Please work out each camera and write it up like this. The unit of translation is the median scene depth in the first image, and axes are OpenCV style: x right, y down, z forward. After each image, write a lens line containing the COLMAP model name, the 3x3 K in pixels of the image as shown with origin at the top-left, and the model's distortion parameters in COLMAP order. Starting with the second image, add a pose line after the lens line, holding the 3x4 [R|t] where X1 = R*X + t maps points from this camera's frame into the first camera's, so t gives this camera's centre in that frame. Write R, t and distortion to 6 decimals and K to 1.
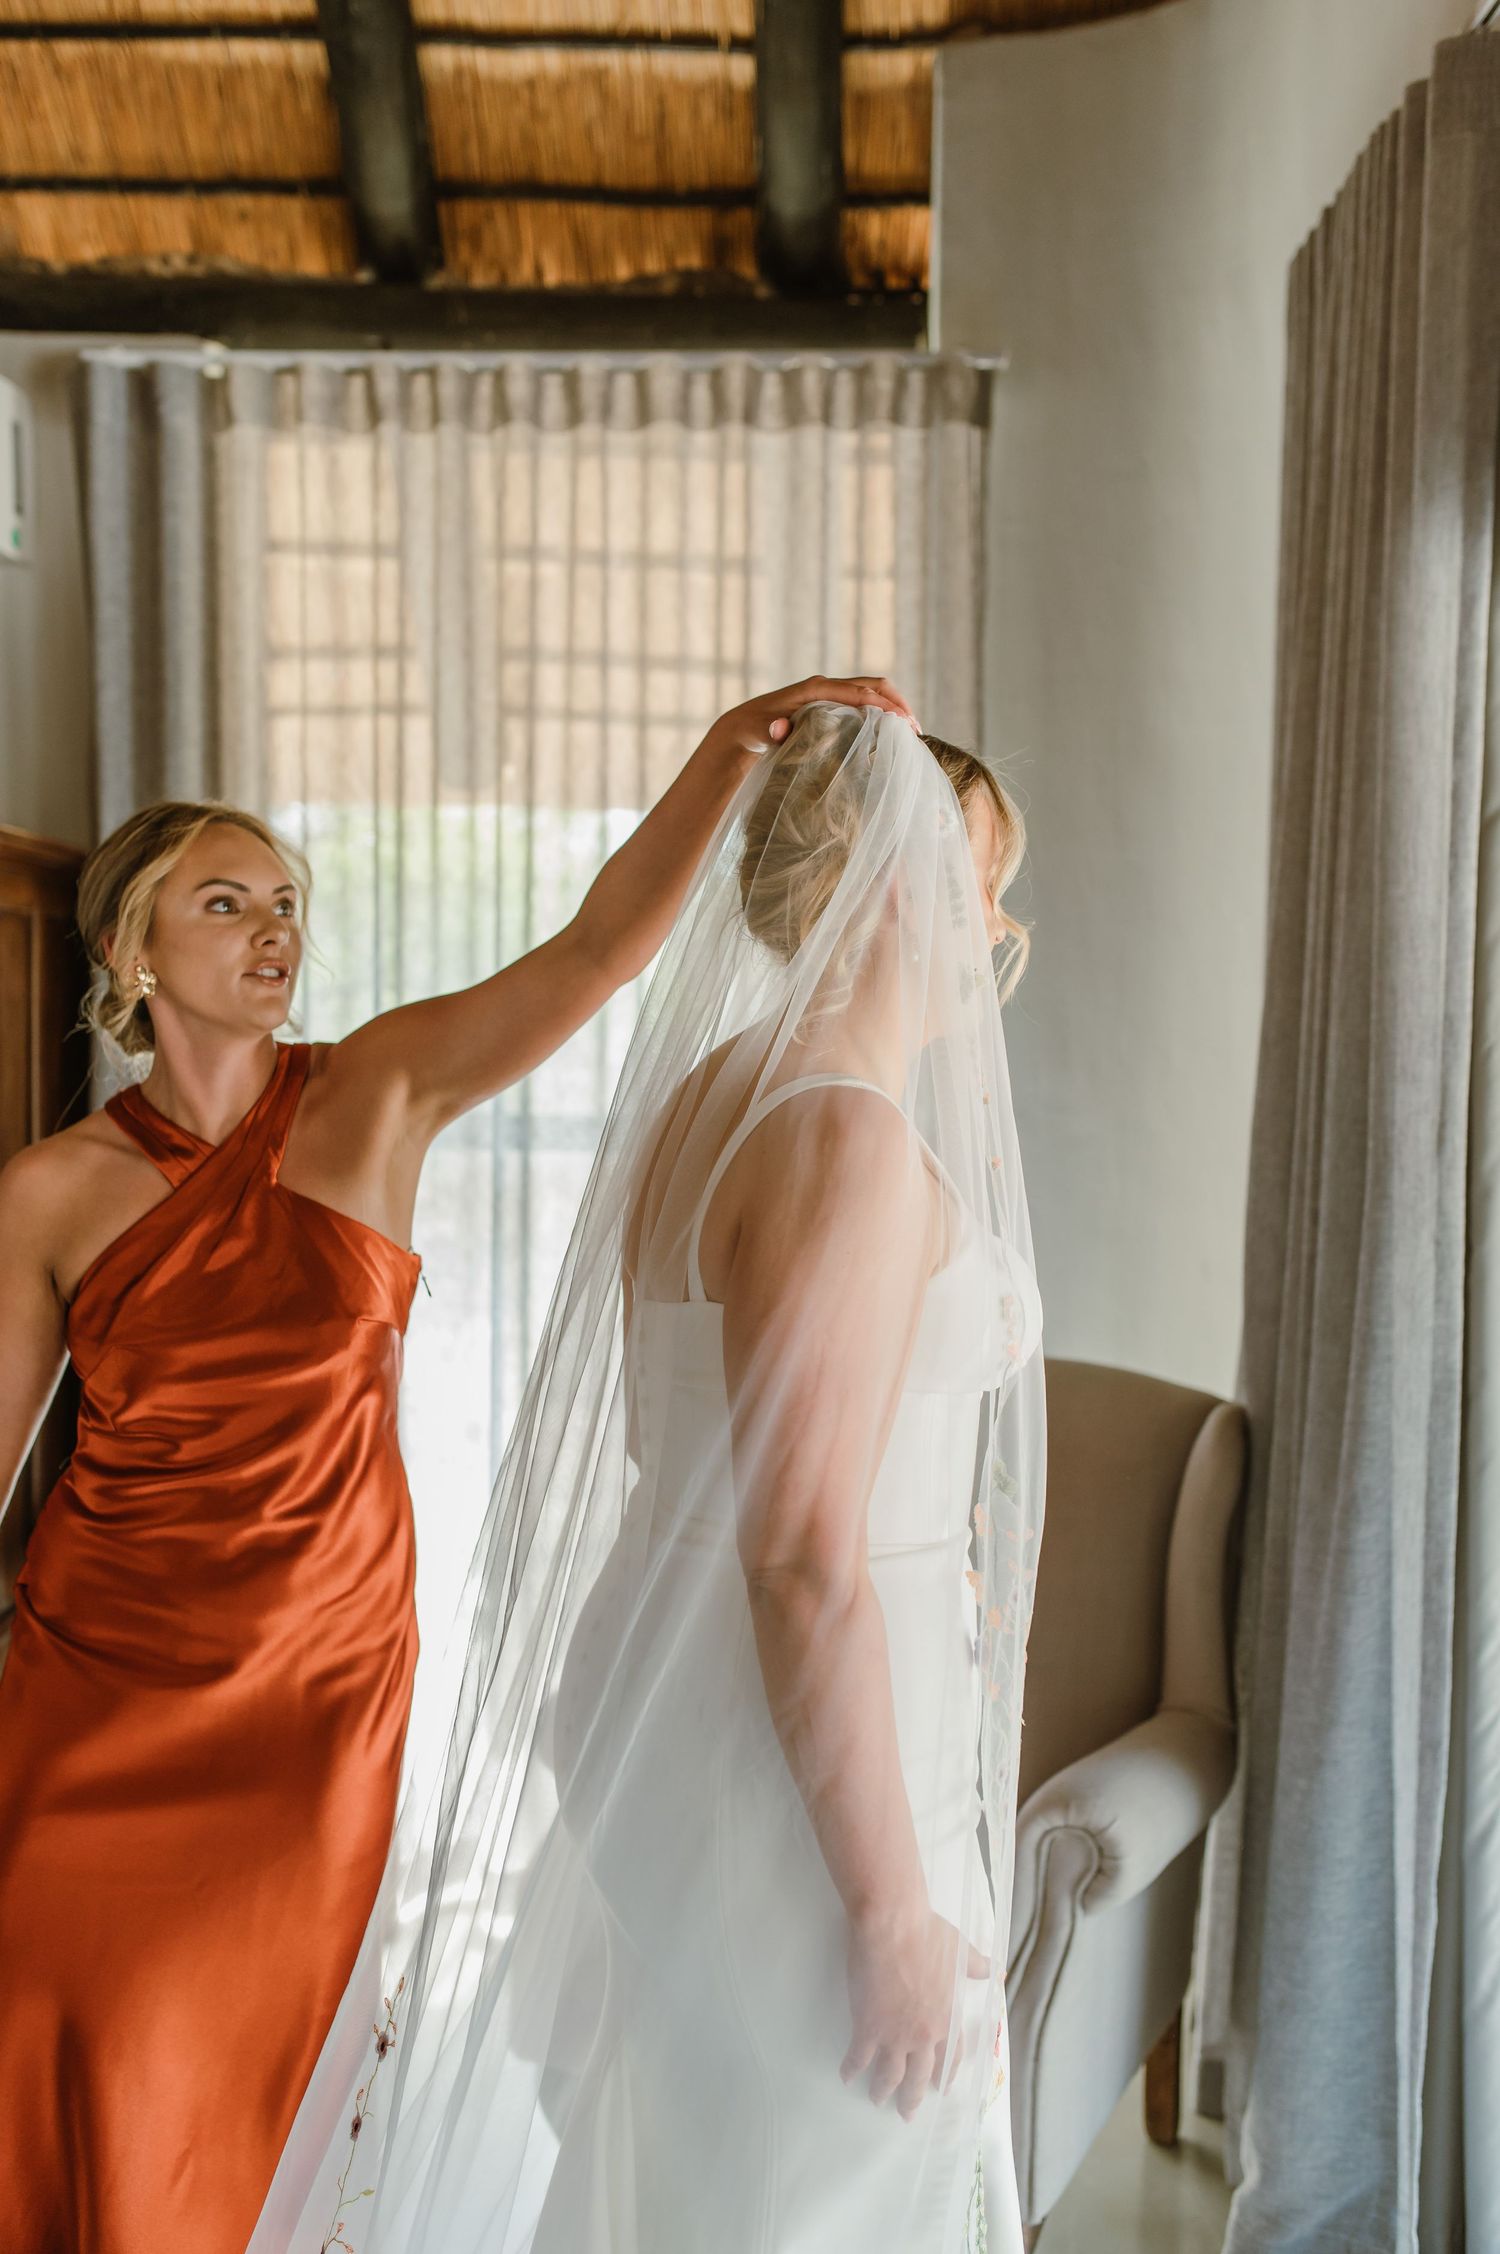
lens RADIAL K [[2209.1, 0, 750.0], [0, 2209.1, 1127.0], [0, 0, 1]] dist [0.025921, 0.017219]
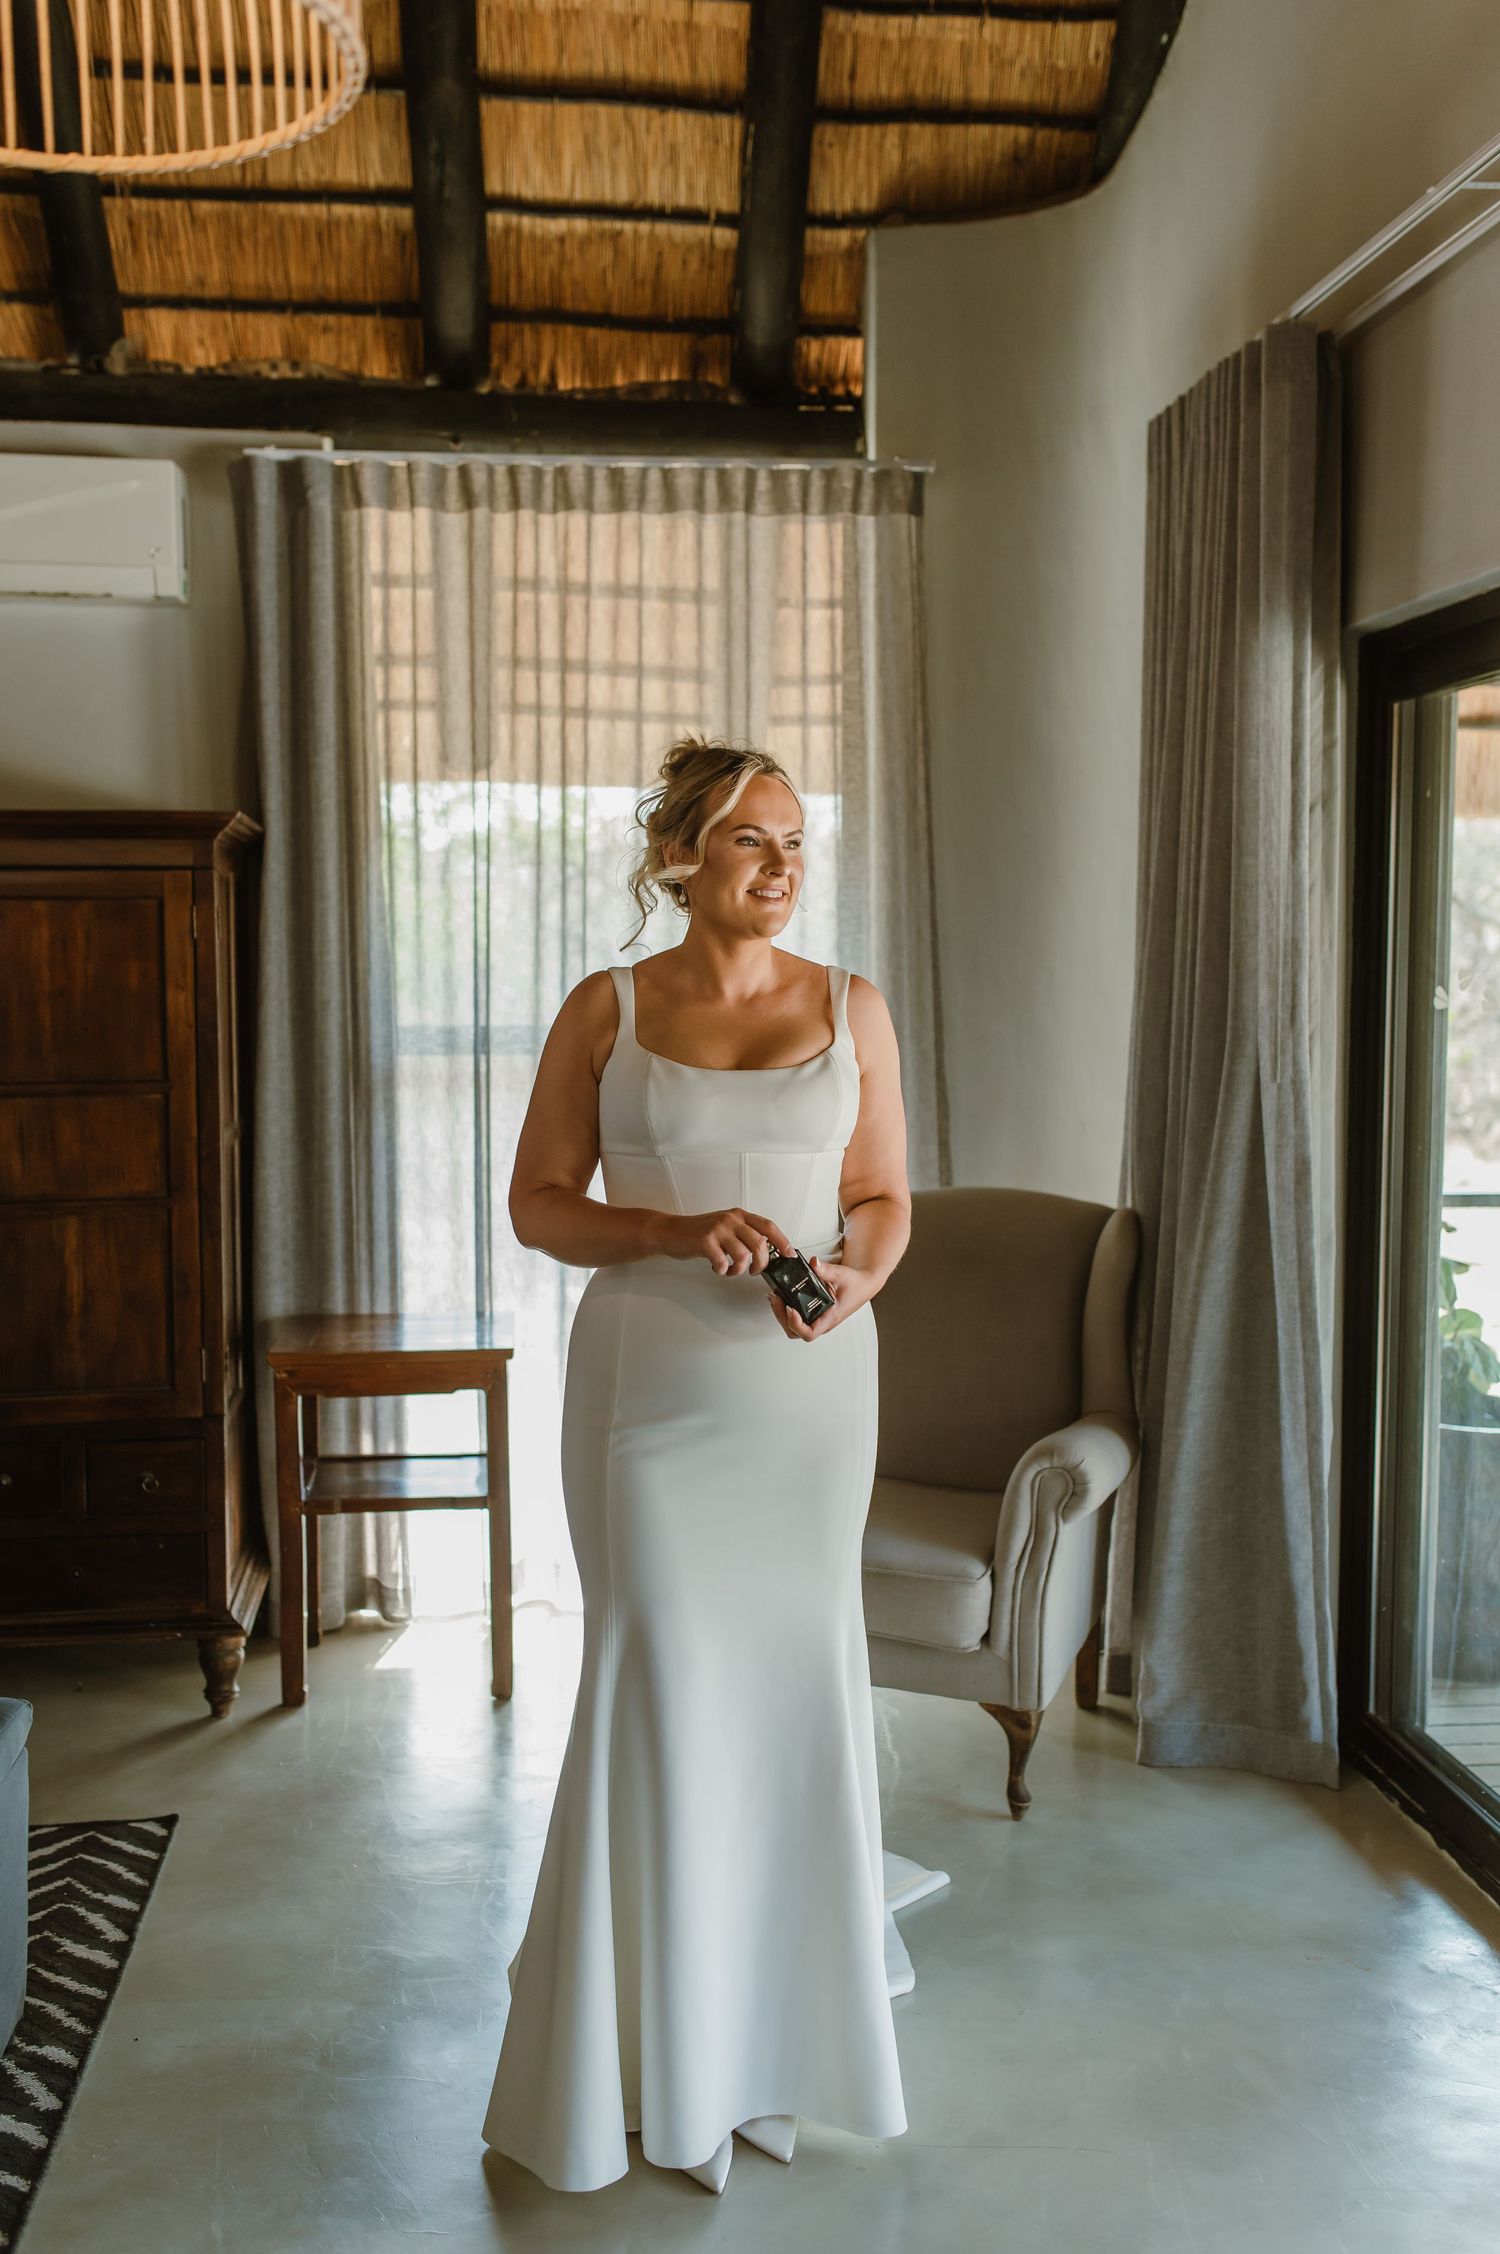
lens RADIAL K [[2238.1, 0, 737.2], [0, 2238.1, 1110.4], [0, 0, 1]] dist [0.011188, 0.024971]
pose [[0.991316, -0.021720, 0.129698, -0.180550], [0.018956, 0.999567, 0.022513, 0.017781], [-0.130131, -0.019859, 0.991298, -0.342923]]
